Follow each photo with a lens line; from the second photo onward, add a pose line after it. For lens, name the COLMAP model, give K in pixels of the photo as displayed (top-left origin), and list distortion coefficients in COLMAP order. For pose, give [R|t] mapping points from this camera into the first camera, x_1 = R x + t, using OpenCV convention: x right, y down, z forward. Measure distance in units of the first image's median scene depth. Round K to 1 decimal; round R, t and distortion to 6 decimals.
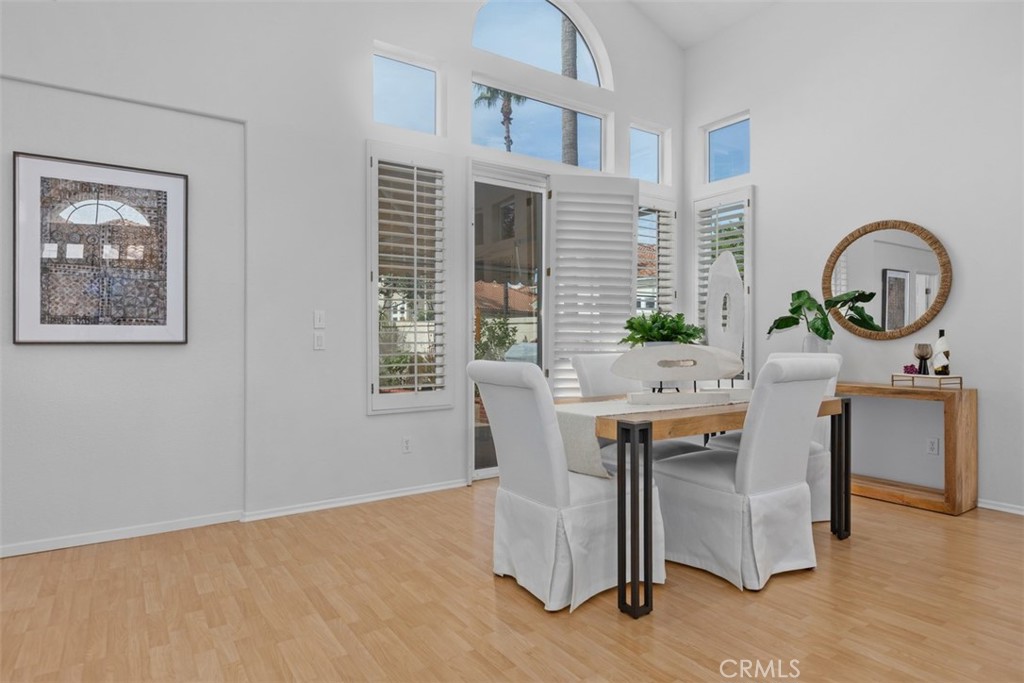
lens RADIAL K [[578.6, 0, 517.7], [0, 578.6, 337.7], [0, 0, 1]] dist [-0.000530, -0.000278]
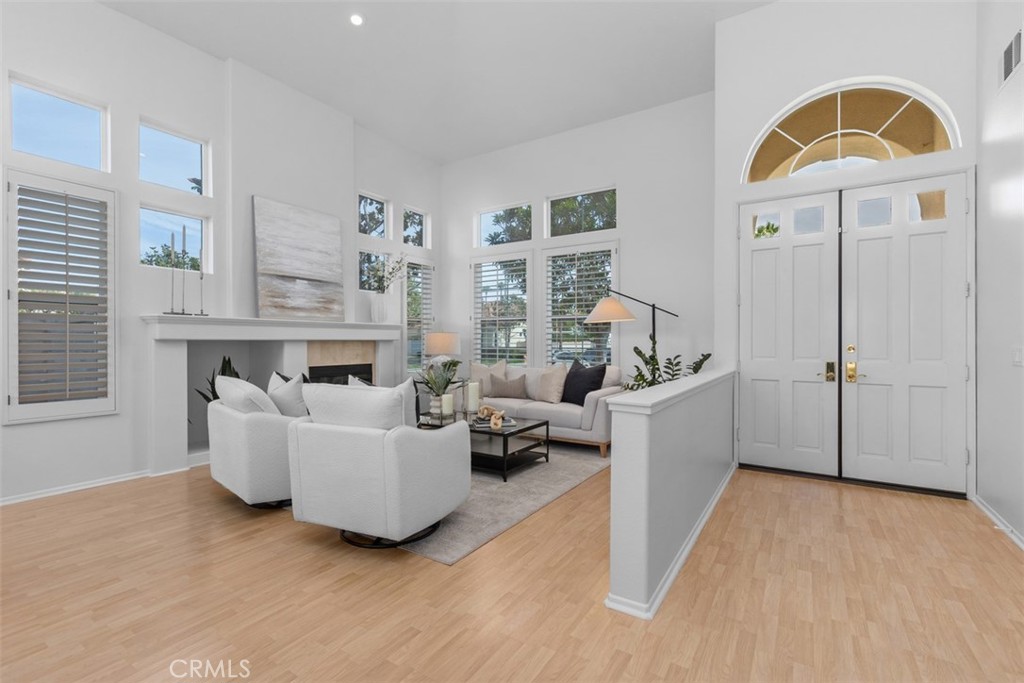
lens RADIAL K [[455.7, 0, 515.9], [0, 455.7, 342.9], [0, 0, 1]] dist [0.006032, -0.002058]
pose [[-0.392064, -0.003918, 0.919930, -0.312858], [-0.003649, 0.999990, 0.002704, -0.022112], [-0.919931, -0.002296, -0.392074, 0.331205]]
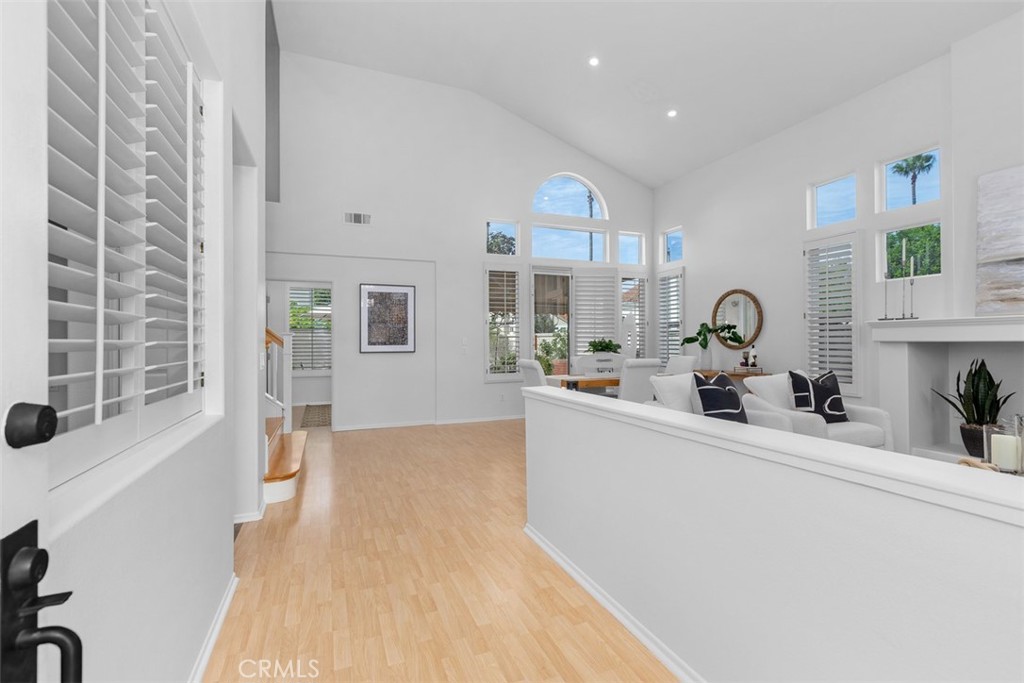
lens RADIAL K [[455.7, 0, 512.0], [0, 455.7, 340.7], [0, 0, 1]] dist [0.006032, -0.002058]
pose [[0.977023, -0.006091, -0.213045, 0.230709], [0.006132, 0.999981, -0.000471, -0.031938], [0.213043, -0.000846, 0.977042, -0.741161]]
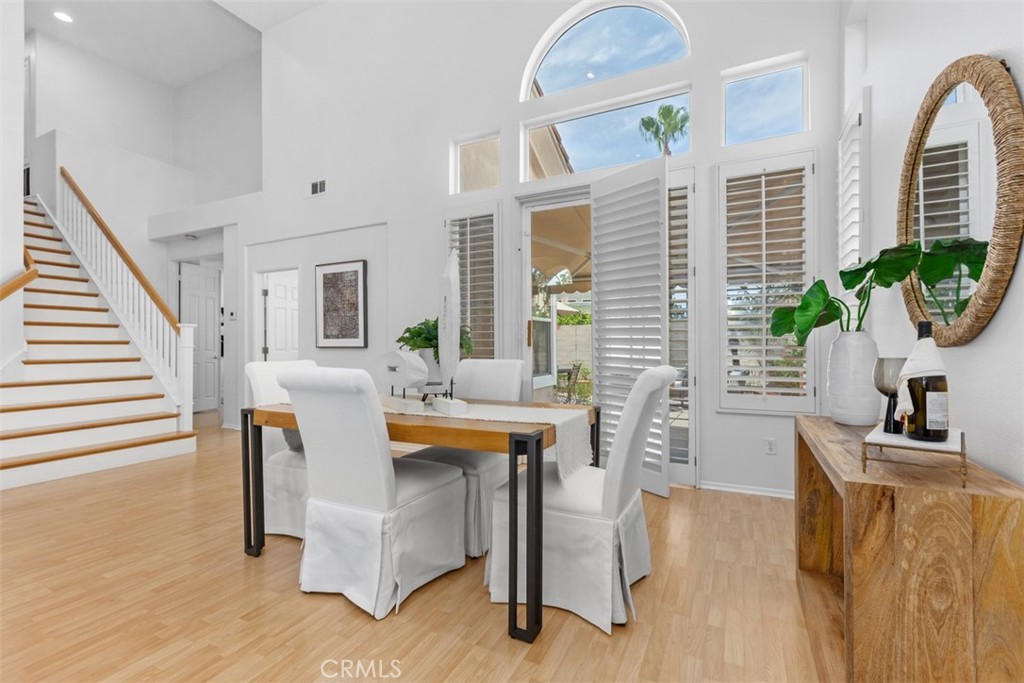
lens RADIAL K [[455.7, 0, 508.6], [0, 455.7, 338.8], [0, 0, 1]] dist [0.006032, -0.002058]
pose [[0.487889, -0.011807, -0.872826, 0.833943], [0.006548, 0.999930, -0.009866, -0.001770], [0.872881, -0.000902, 0.487933, 0.588269]]
